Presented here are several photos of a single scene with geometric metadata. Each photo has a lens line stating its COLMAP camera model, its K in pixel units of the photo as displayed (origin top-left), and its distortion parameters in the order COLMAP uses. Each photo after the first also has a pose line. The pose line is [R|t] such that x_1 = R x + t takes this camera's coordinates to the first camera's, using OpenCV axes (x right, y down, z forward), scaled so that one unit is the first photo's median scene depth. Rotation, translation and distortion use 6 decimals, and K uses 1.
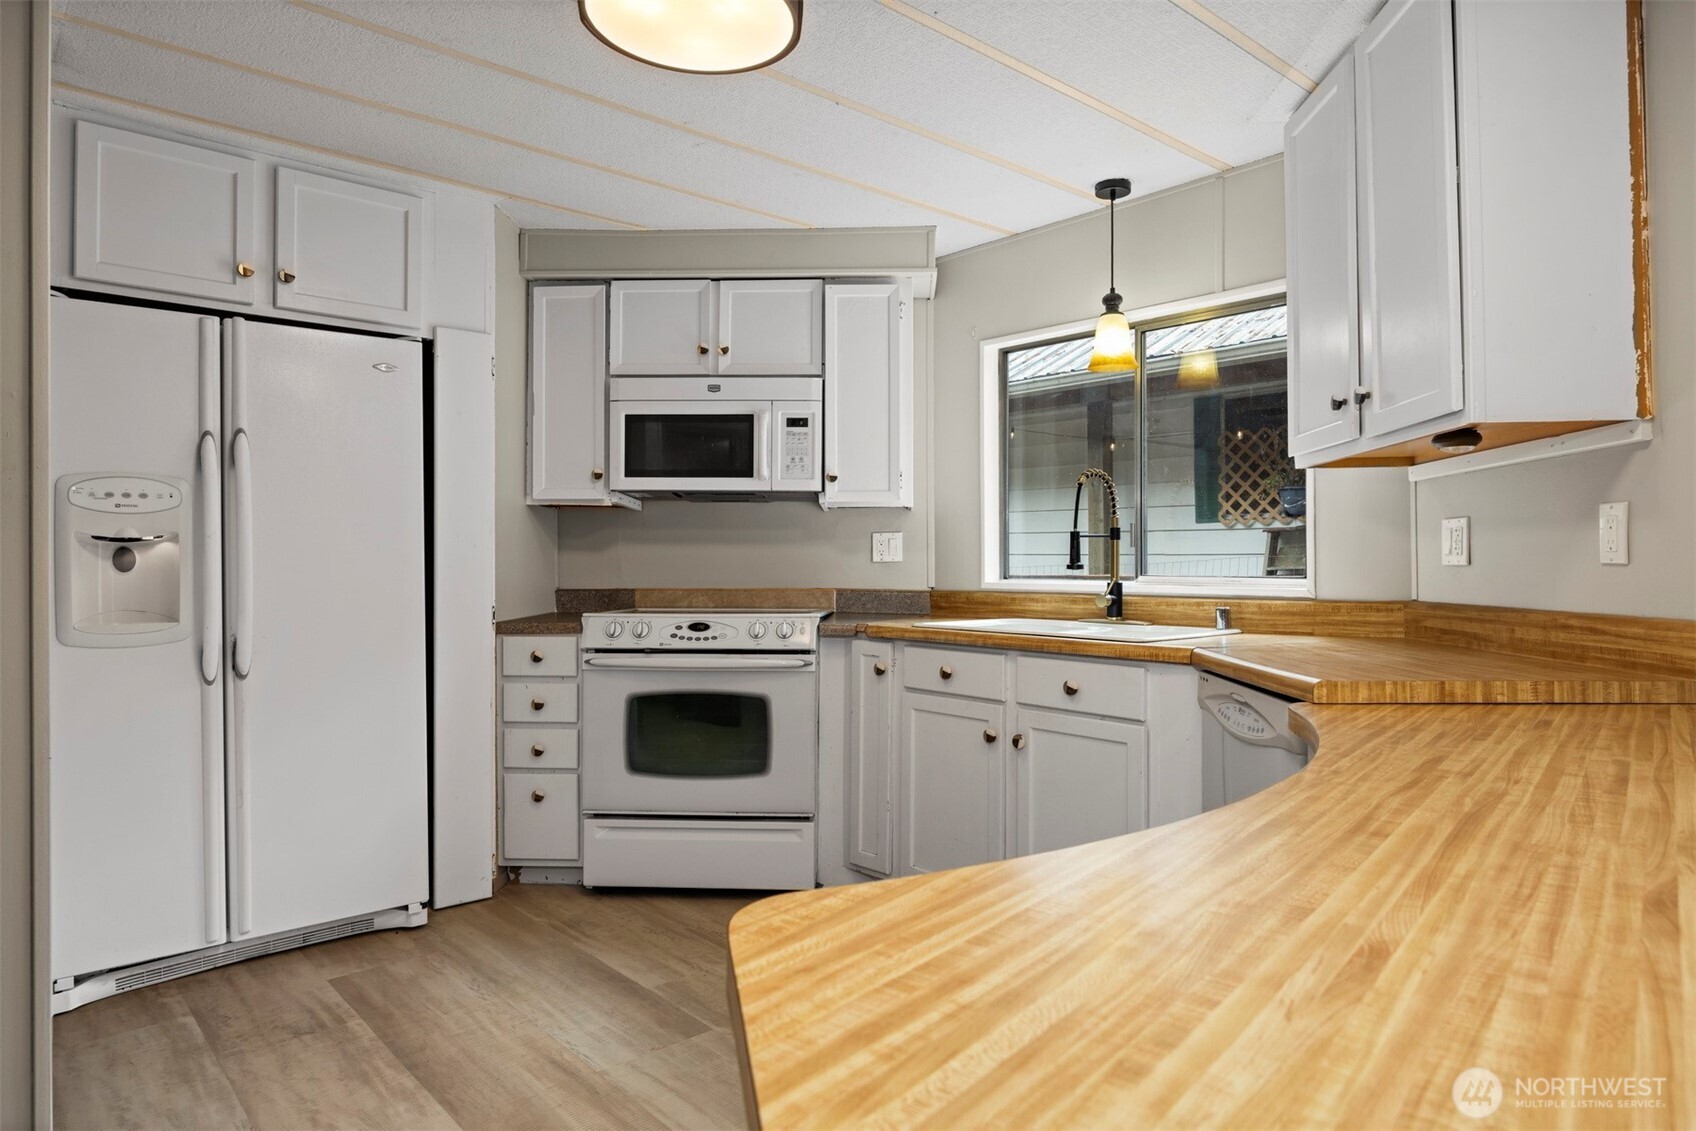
lens RADIAL K [[1036.9, 0, 853.5], [0, 1036.9, 558.5], [0, 0, 1]] dist [-0.000924, 0.000375]
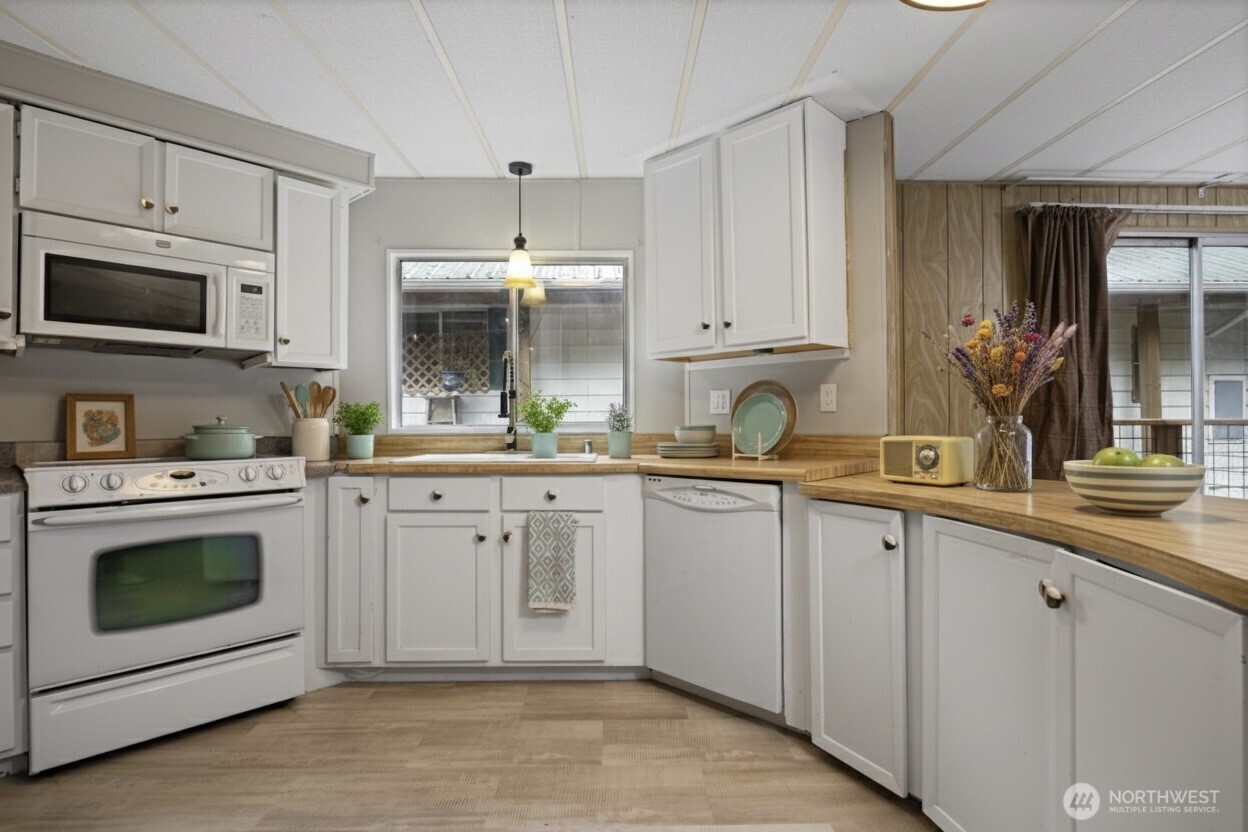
lens RADIAL K [[649.4, 0, 624.0], [0, 649.4, 416.0], [0, 0, 1]] dist [-0.005420, -0.002344]
pose [[0.643933, 0.001828, 0.765079, -0.335589], [0.002016, 0.999990, -0.004086, 0.010745], [-0.765079, 0.004174, 0.643923, 0.237366]]
